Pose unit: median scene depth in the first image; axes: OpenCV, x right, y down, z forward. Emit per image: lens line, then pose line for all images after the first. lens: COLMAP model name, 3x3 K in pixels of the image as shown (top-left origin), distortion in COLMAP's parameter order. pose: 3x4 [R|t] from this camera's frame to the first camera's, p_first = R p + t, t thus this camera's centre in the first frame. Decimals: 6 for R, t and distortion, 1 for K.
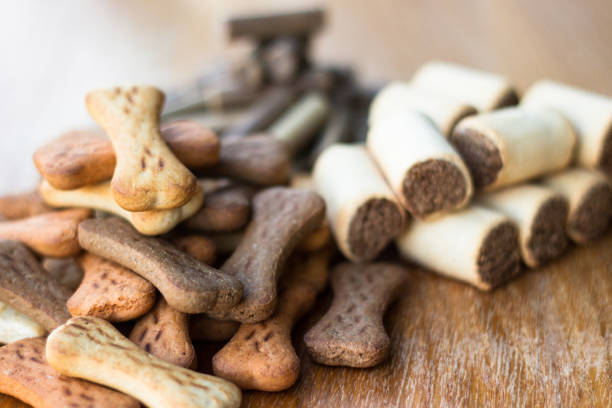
lens RADIAL K [[1667.8, 0, 301.3], [0, 1667.8, 205.8], [0, 0, 1]] dist [-0.186555, 0.000000]
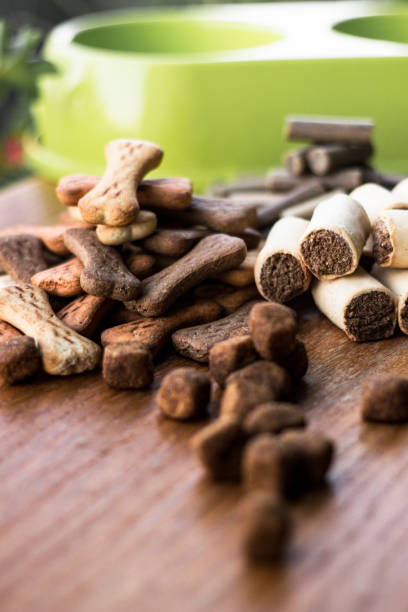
lens RADIAL K [[1667.8, 0, 199.4], [0, 1667.8, 303.1], [0, 0, 1]] dist [-0.186555, 0.000000]
pose [[0.878905, 0.182450, -0.440725, 0.596359], [-0.204875, 0.978782, -0.003372, 0.054027], [0.430759, 0.093257, 0.897636, -0.207970]]
